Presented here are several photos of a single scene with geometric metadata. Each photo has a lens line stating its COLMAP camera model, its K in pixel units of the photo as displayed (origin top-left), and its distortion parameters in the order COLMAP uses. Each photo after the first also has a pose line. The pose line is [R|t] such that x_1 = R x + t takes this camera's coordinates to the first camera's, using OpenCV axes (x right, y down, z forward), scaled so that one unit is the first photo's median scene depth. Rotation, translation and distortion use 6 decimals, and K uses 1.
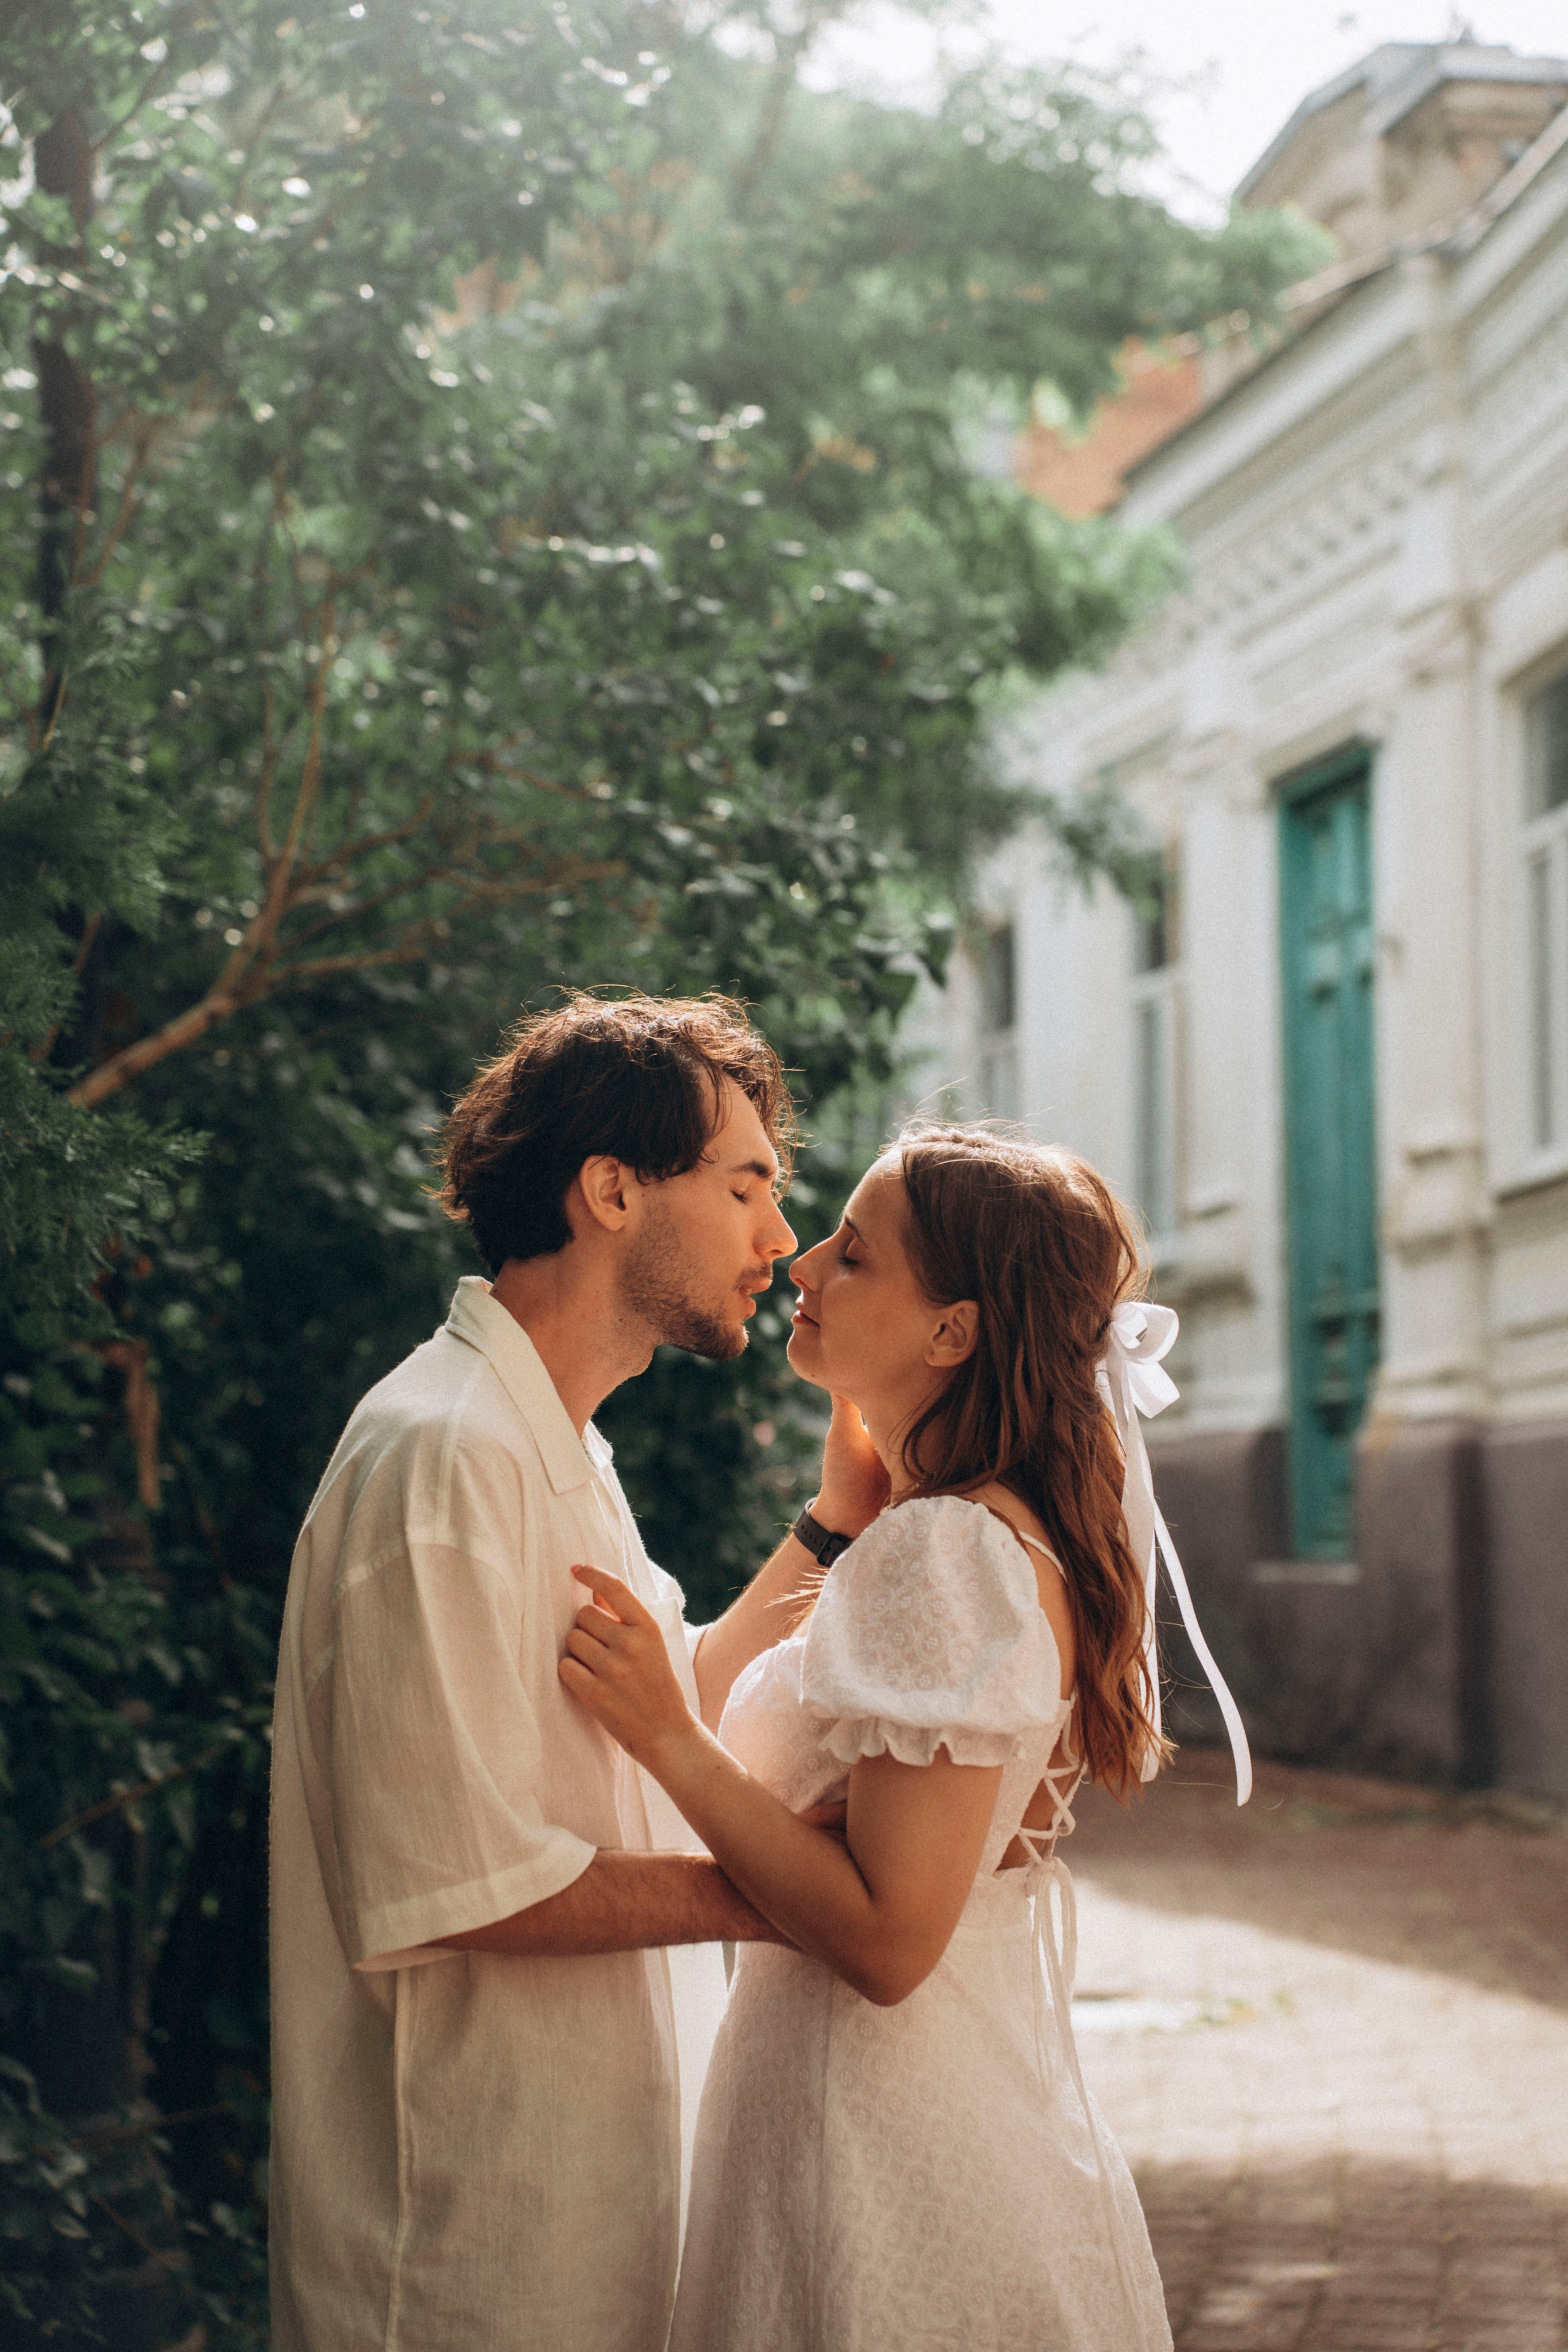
lens RADIAL K [[4245.3, 0, 765.6], [0, 4245.3, 1077.6], [0, 0, 1]] dist [0.336157, 0.000000]
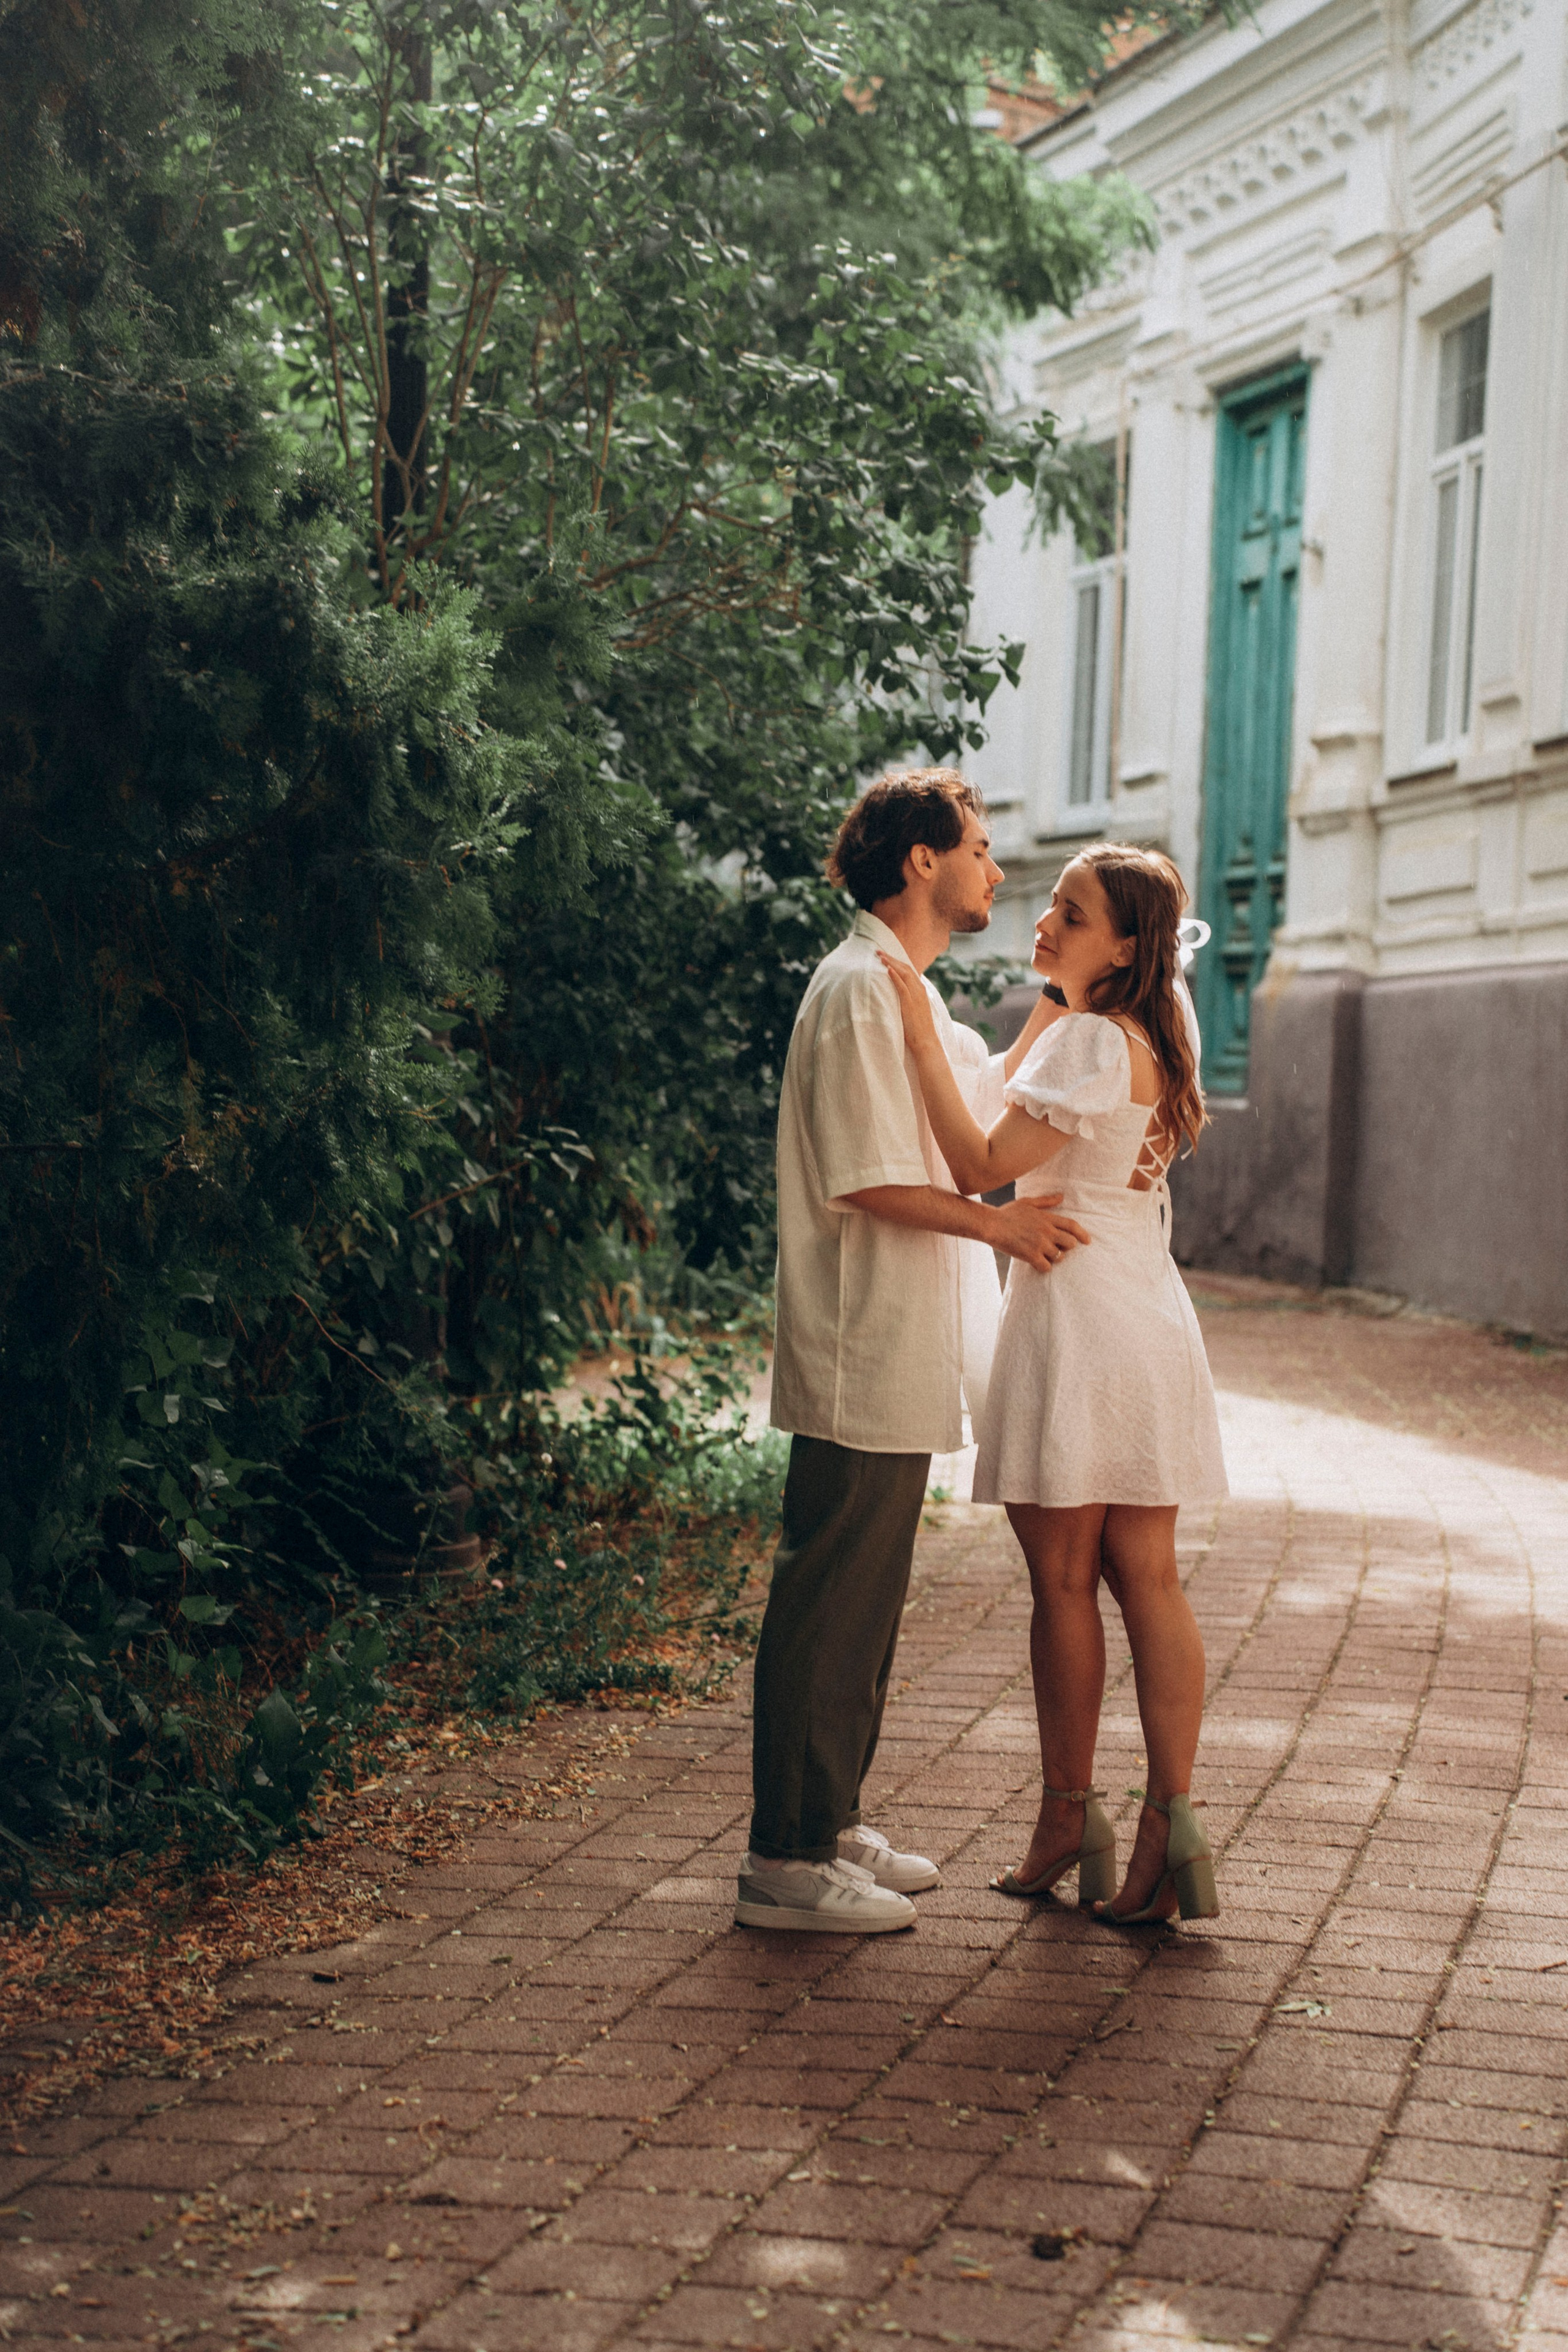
lens RADIAL K [[4652.9, 0, 746.9], [0, 4652.9, 1213.3], [0, 0, 1]] dist [0.348998, 0.000000]
pose [[0.998848, 0.034588, 0.033258, -0.041186], [-0.038813, 0.989925, 0.136169, -0.023286], [-0.028213, -0.137303, 0.990127, -0.267540]]
